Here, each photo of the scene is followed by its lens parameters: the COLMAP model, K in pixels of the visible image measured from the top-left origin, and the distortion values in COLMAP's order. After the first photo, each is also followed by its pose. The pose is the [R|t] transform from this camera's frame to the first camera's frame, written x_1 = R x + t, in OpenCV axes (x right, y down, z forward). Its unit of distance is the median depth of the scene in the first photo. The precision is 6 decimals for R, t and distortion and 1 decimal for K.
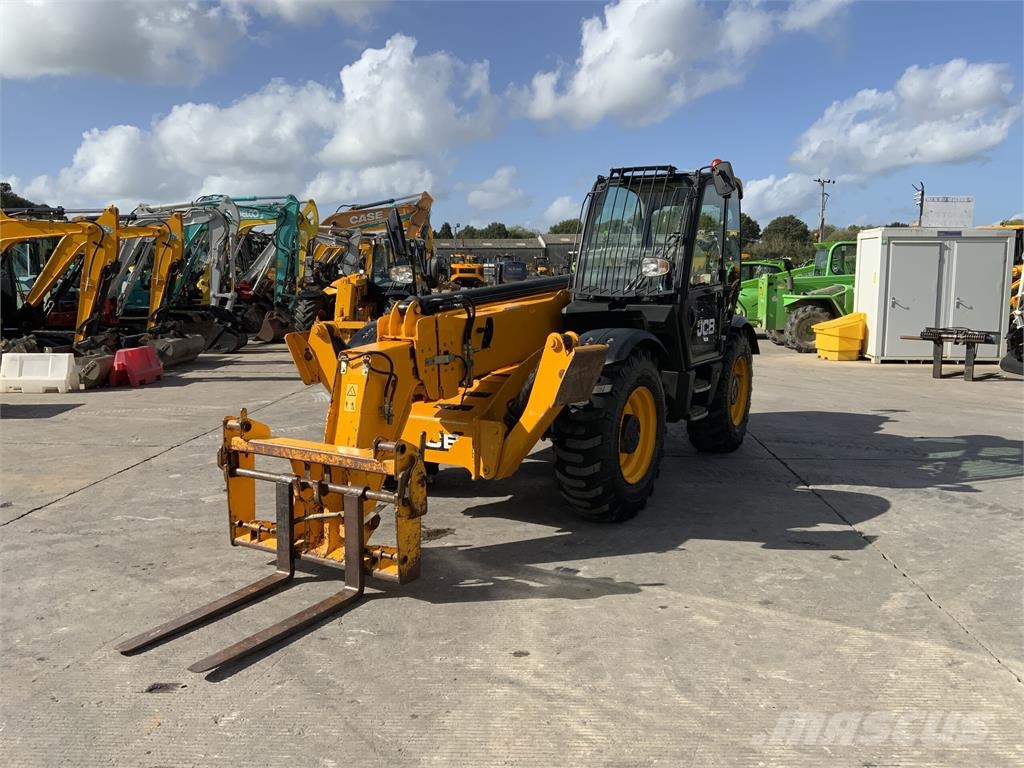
lens RADIAL K [[847.4, 0, 512.0], [0, 847.4, 384.0], [0, 0, 1]] dist [0.091096, -0.165699]
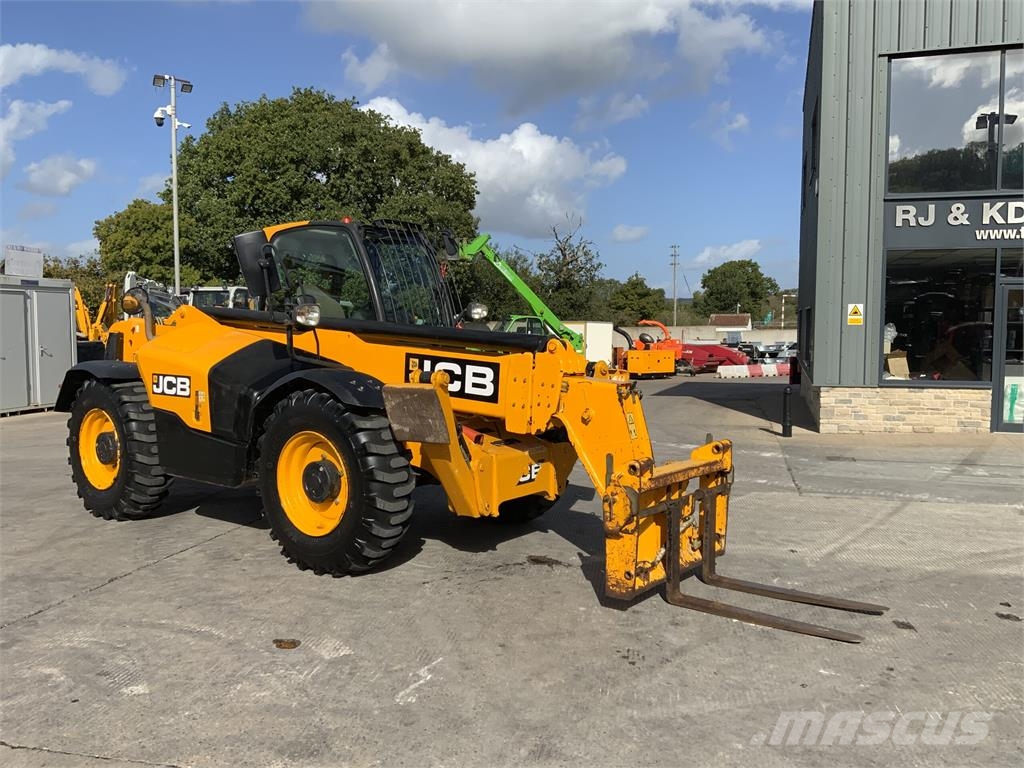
lens RADIAL K [[847.4, 0, 512.0], [0, 847.4, 384.0], [0, 0, 1]] dist [0.091096, -0.165699]
pose [[0.126893, -0.066989, 0.989652, -0.948912], [0.128565, 0.990412, 0.050555, -0.082590], [-0.983549, 0.120820, 0.134289, 0.739767]]
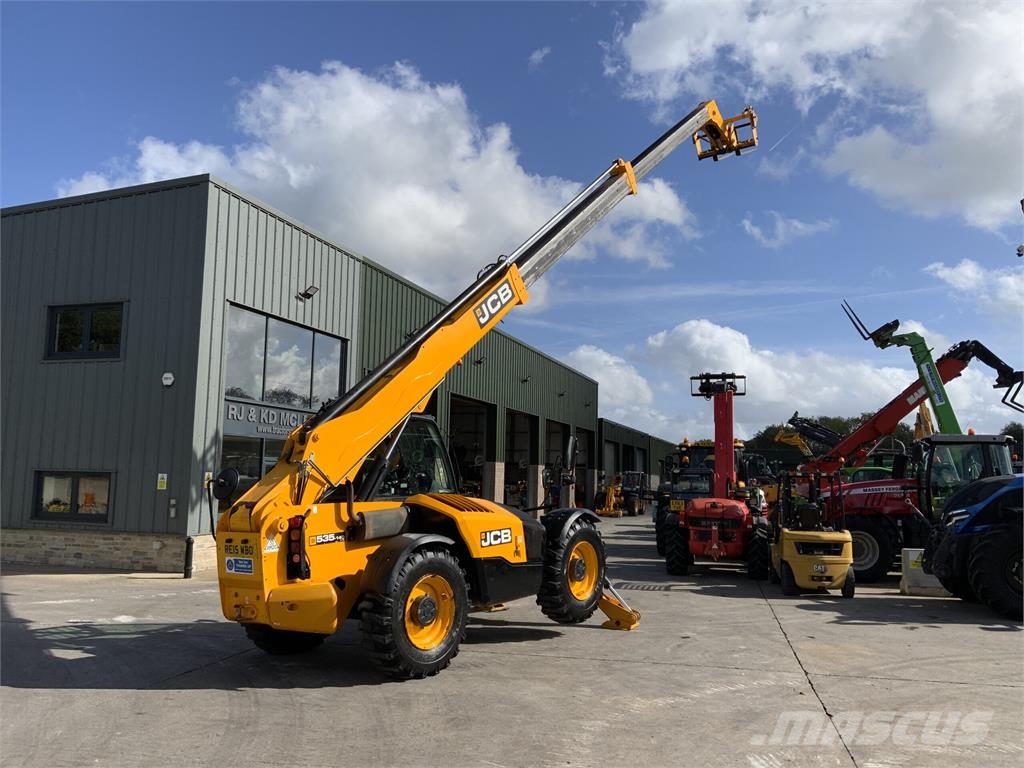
lens RADIAL K [[847.4, 0, 512.0], [0, 847.4, 384.0], [0, 0, 1]] dist [0.091096, -0.165699]
pose [[-0.990583, 0.004715, 0.136830, -0.232232], [0.007101, 0.999831, 0.016952, -0.358259], [-0.136726, 0.017764, -0.990450, 2.583835]]
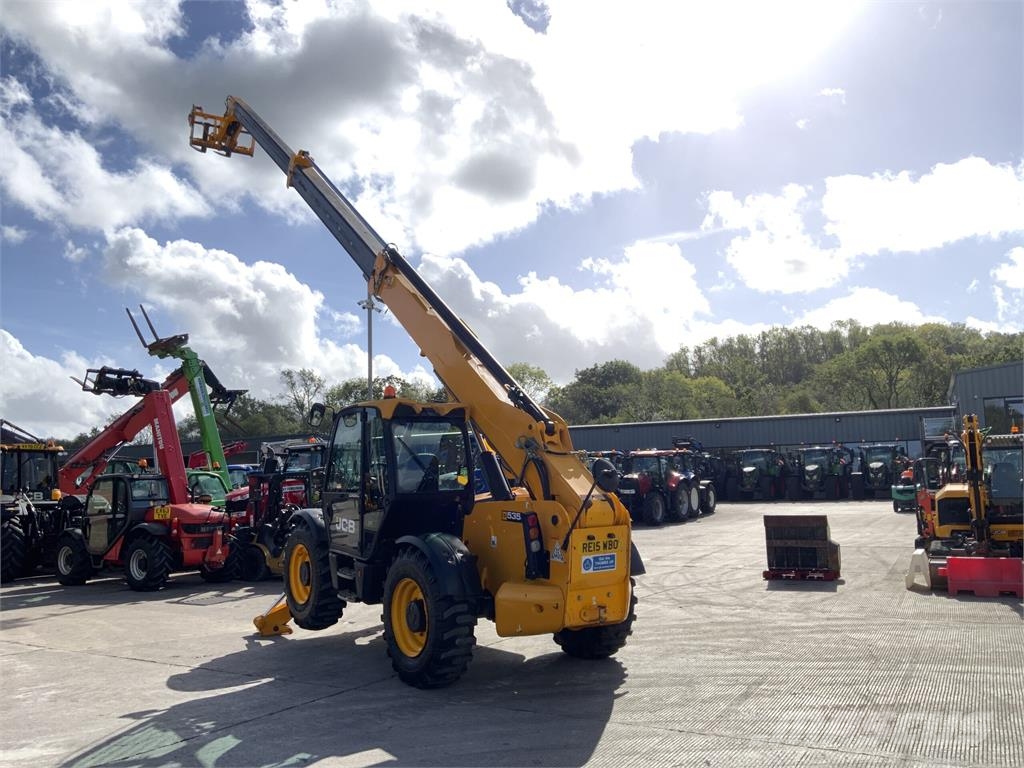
lens RADIAL K [[847.4, 0, 512.0], [0, 847.4, 384.0], [0, 0, 1]] dist [0.091096, -0.165699]
pose [[-0.441620, -0.094900, -0.892169, 1.317375], [-0.092338, 0.993917, -0.060016, -0.243618], [0.892438, 0.055877, -0.447697, 1.855530]]
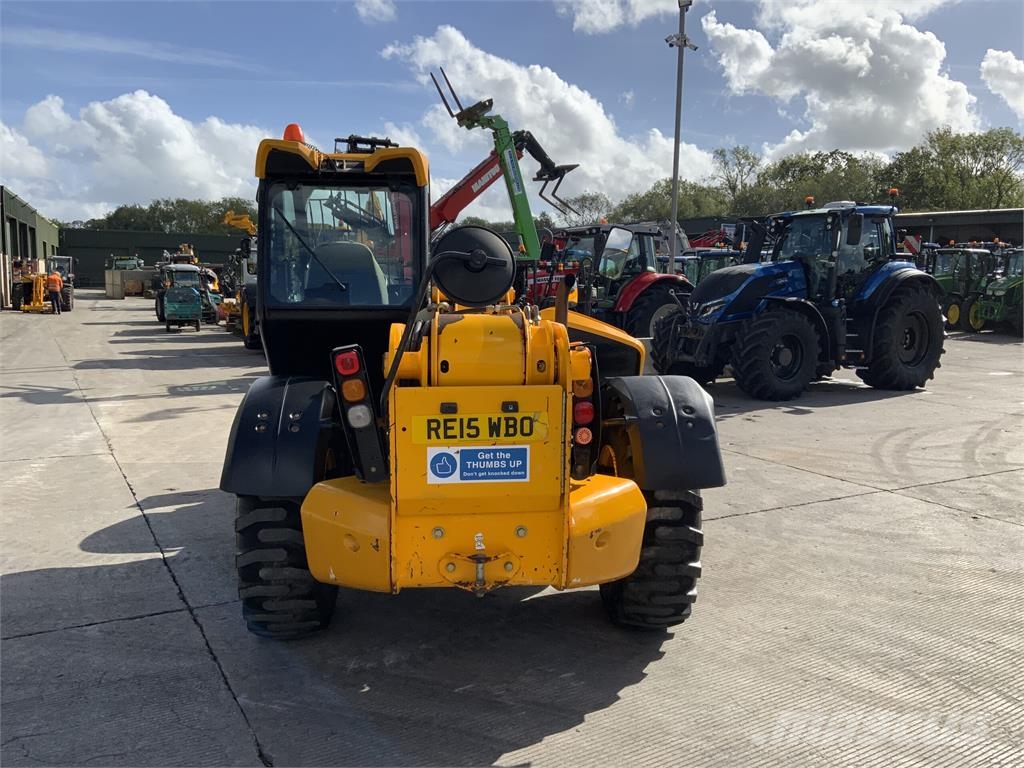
lens RADIAL K [[847.4, 0, 512.0], [0, 847.4, 384.0], [0, 0, 1]] dist [0.091096, -0.165699]
pose [[-0.825112, 0.065342, -0.561179, 0.542405], [-0.081430, 0.969164, 0.232575, -0.258100], [0.559071, 0.237597, -0.794347, 1.857836]]
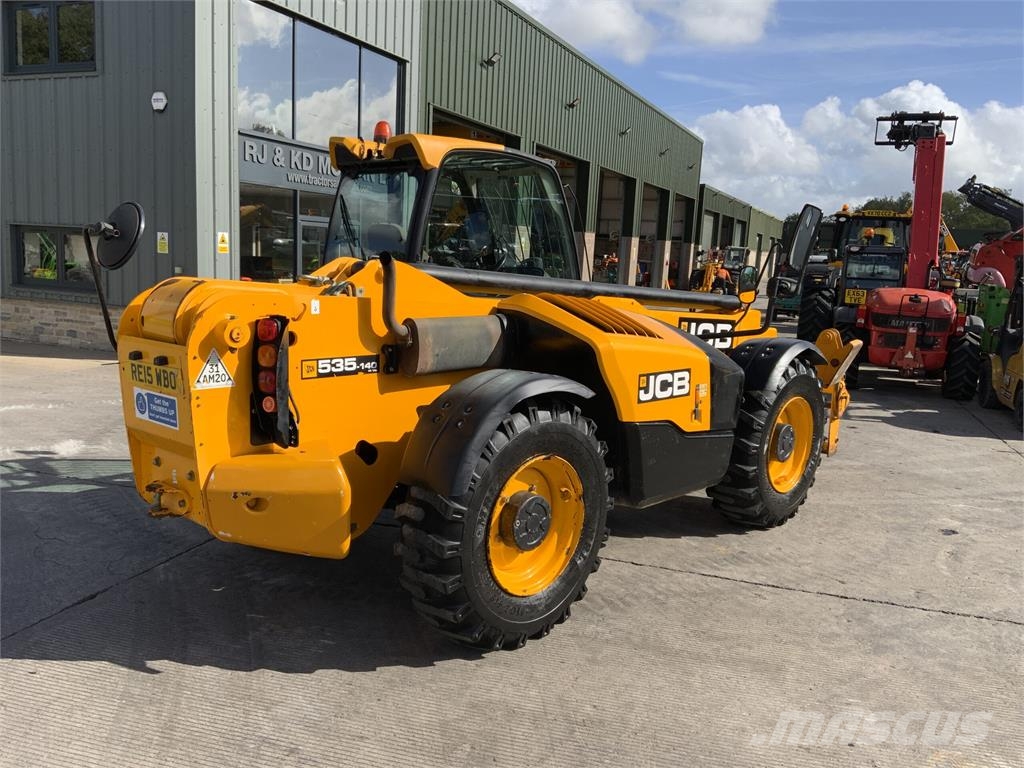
lens RADIAL K [[856.0, 0, 506.3], [0, 856.0, 387.0], [0, 0, 1]] dist [-0.000022, -0.001938]
pose [[-0.973691, -0.072844, 0.215915, -0.050752], [-0.009156, 0.959269, 0.282344, -0.275221], [-0.227688, 0.272939, -0.934699, 1.947262]]
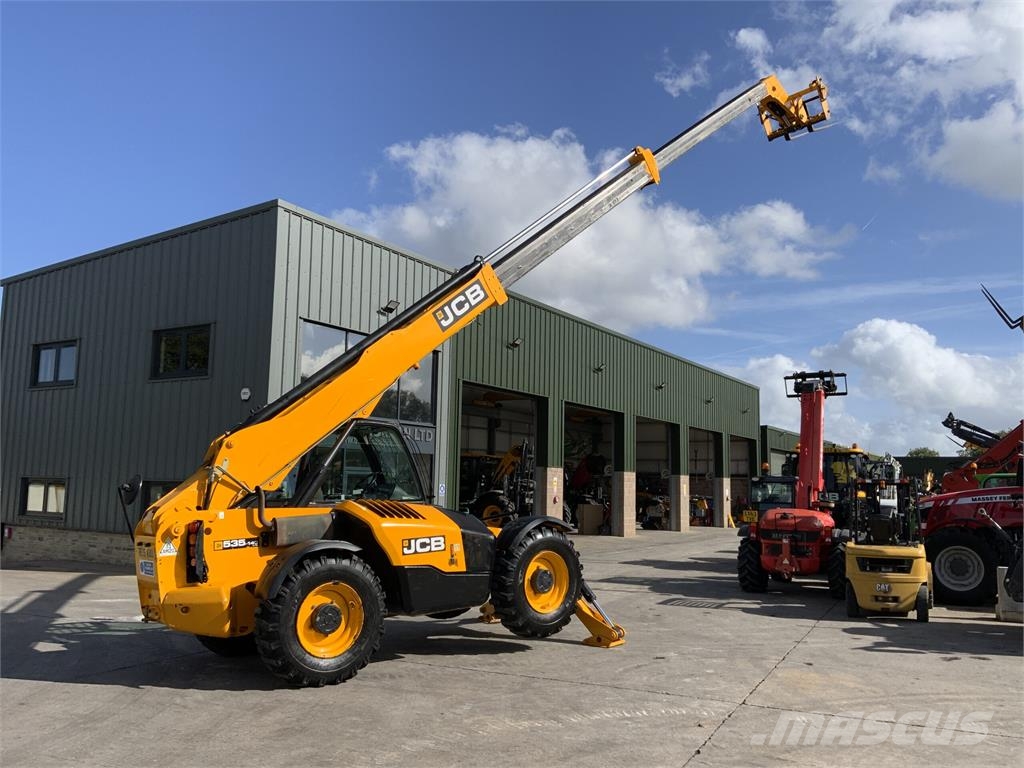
lens RADIAL K [[847.4, 0, 512.0], [0, 847.4, 384.0], [0, 0, 1]] dist [0.091096, -0.165699]
pose [[-0.931199, 0.035973, 0.362732, -0.629641], [0.037800, 0.999283, -0.002062, -0.331802], [-0.362546, 0.011791, -0.931891, 2.422900]]
